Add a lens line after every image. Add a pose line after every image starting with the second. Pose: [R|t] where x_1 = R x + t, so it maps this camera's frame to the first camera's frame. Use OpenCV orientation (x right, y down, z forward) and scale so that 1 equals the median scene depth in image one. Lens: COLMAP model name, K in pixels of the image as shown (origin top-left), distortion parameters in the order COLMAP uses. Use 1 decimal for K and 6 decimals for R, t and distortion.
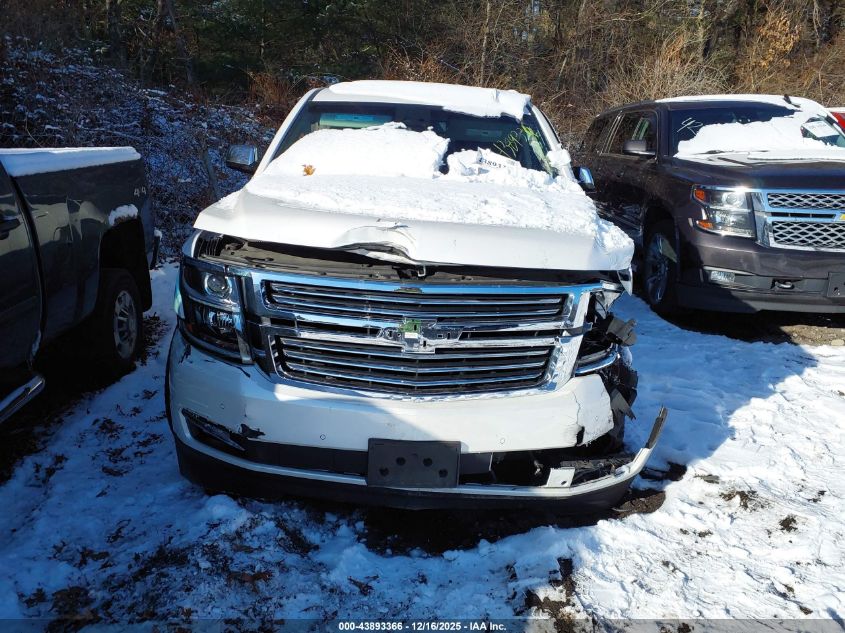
lens RADIAL K [[658.2, 0, 421.2], [0, 658.2, 305.3], [0, 0, 1]] dist [0.097792, -0.159362]
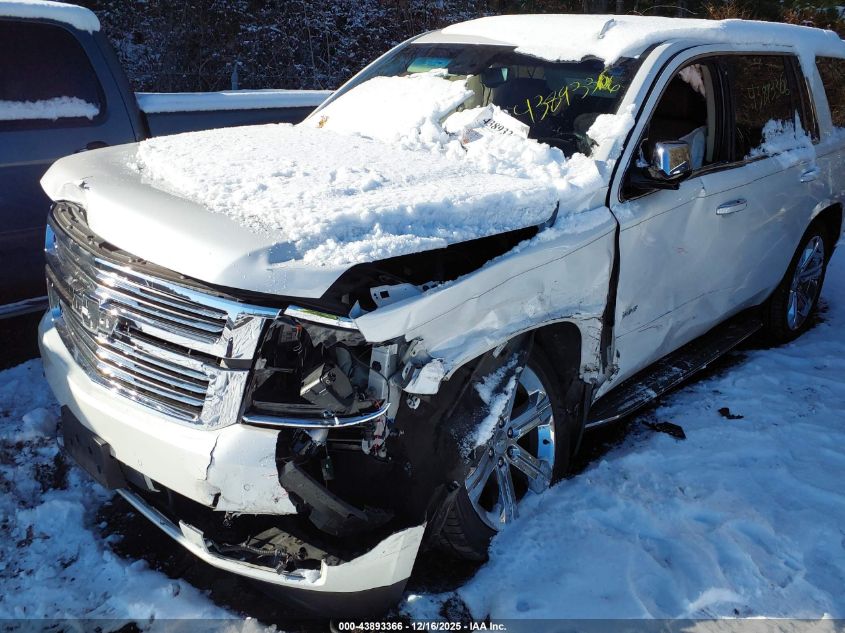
lens RADIAL K [[658.2, 0, 421.2], [0, 658.2, 305.3], [0, 0, 1]] dist [0.097792, -0.159362]
pose [[0.711458, 0.240220, -0.660395, 0.838206], [-0.189153, 0.970538, 0.149256, -0.169576], [0.676793, 0.018726, 0.735935, 0.590647]]
